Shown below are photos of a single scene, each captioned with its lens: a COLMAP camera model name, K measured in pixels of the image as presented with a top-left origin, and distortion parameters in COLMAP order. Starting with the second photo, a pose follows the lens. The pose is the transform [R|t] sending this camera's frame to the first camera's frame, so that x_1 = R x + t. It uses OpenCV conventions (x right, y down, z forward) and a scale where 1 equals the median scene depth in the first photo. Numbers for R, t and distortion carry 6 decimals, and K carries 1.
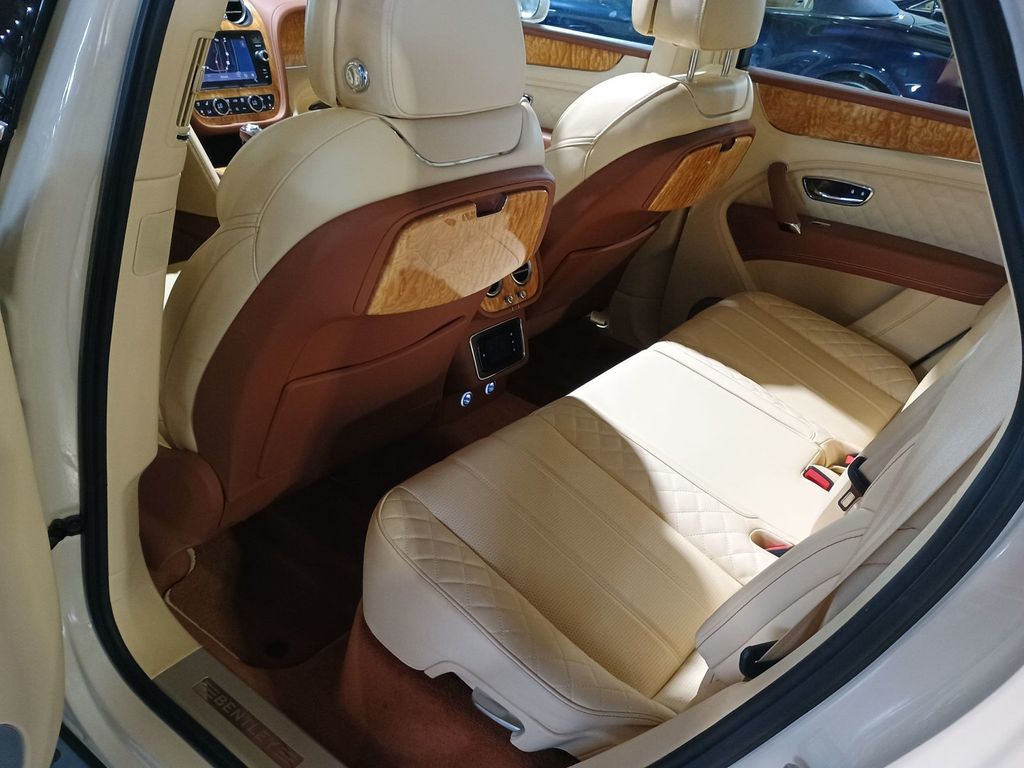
lens RADIAL K [[880.9, 0, 520.0], [0, 880.9, 381.3], [0, 0, 1]] dist [0.062087, -0.077800]
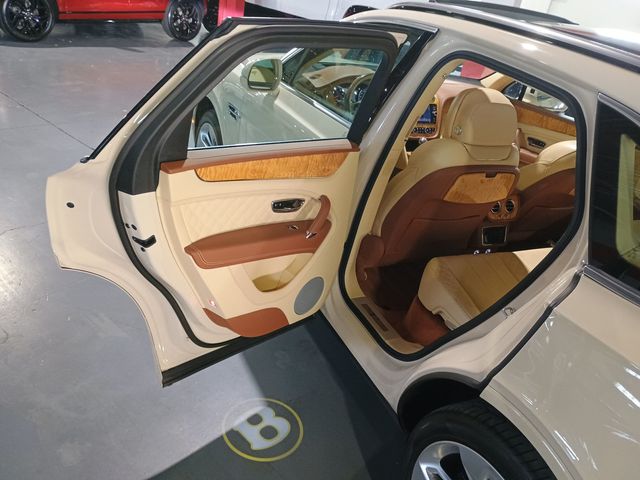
lens RADIAL K [[488.4, 0, 320.0], [0, 488.4, 240.0], [0, 0, 1]] dist [0.002619, 0.000432]
pose [[0.874328, 0.231922, -0.426335, 0.197267], [-0.264086, 0.964349, -0.016992, 0.183527], [0.407196, 0.127446, 0.904406, -0.674359]]
